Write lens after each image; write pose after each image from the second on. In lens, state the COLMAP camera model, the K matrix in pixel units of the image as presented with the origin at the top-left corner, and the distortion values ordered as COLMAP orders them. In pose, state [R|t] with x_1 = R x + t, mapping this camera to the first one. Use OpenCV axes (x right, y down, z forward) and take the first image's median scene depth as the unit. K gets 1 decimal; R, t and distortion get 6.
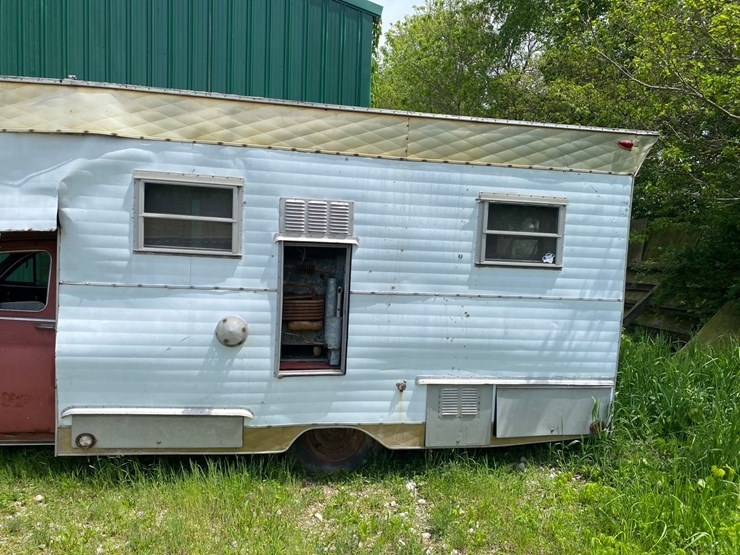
lens RADIAL K [[561.4, 0, 369.7], [0, 561.4, 287.0], [0, 0, 1]] dist [0.071522, -0.086856]
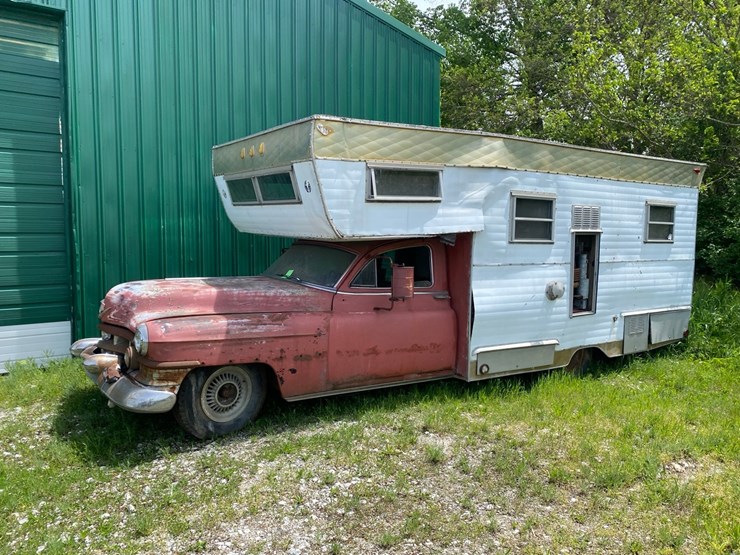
lens RADIAL K [[567.7, 0, 357.0], [0, 567.7, 273.7], [0, 0, 1]] dist [0.032096, -0.038329]
pose [[0.922077, -0.061273, 0.382124, -1.346834], [0.056929, 0.998121, 0.022677, -0.035463], [-0.382795, 0.000844, 0.923833, -0.260997]]
